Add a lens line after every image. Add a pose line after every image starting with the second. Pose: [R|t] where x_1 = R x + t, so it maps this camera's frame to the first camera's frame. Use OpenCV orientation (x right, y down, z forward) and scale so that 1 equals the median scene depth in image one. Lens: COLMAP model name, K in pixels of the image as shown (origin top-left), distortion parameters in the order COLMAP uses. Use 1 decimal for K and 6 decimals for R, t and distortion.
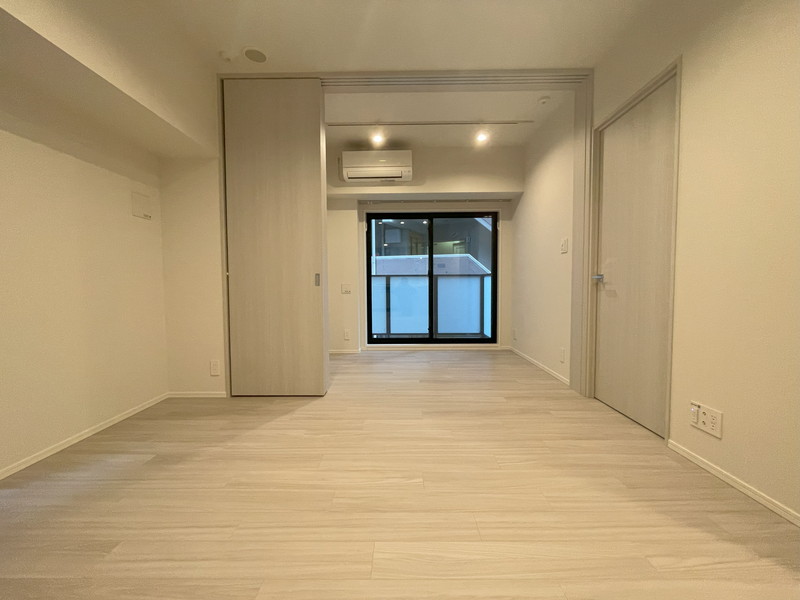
lens RADIAL K [[324.5, 0, 400.6], [0, 324.5, 299.4], [0, 0, 1]] dist [-0.003305, 0.000373]
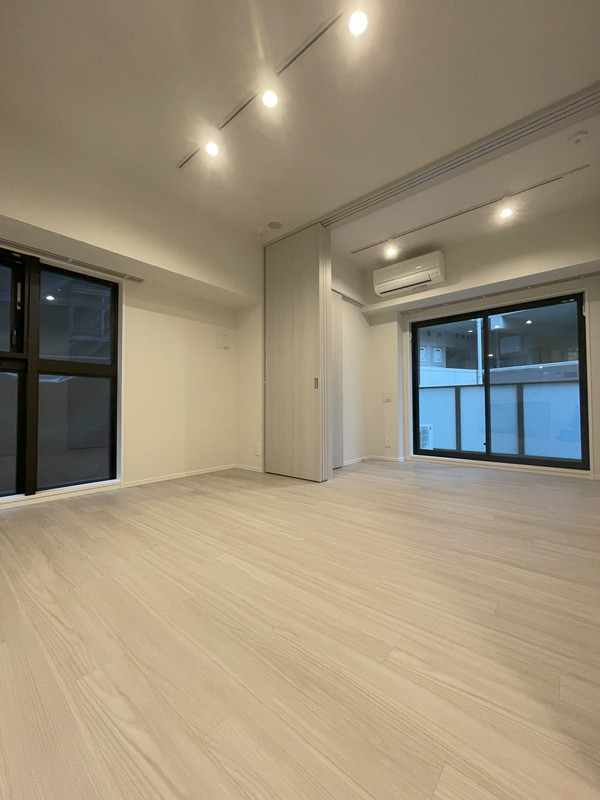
lens RADIAL K [[324.5, 0, 301.5], [0, 324.5, 400.9], [0, 0, 1]] dist [-0.003305, 0.000373]
pose [[0.765310, -0.011604, -0.643557, 0.479062], [-0.030852, 0.998027, -0.054684, 0.071668], [0.642922, 0.061705, 0.763442, 0.045174]]
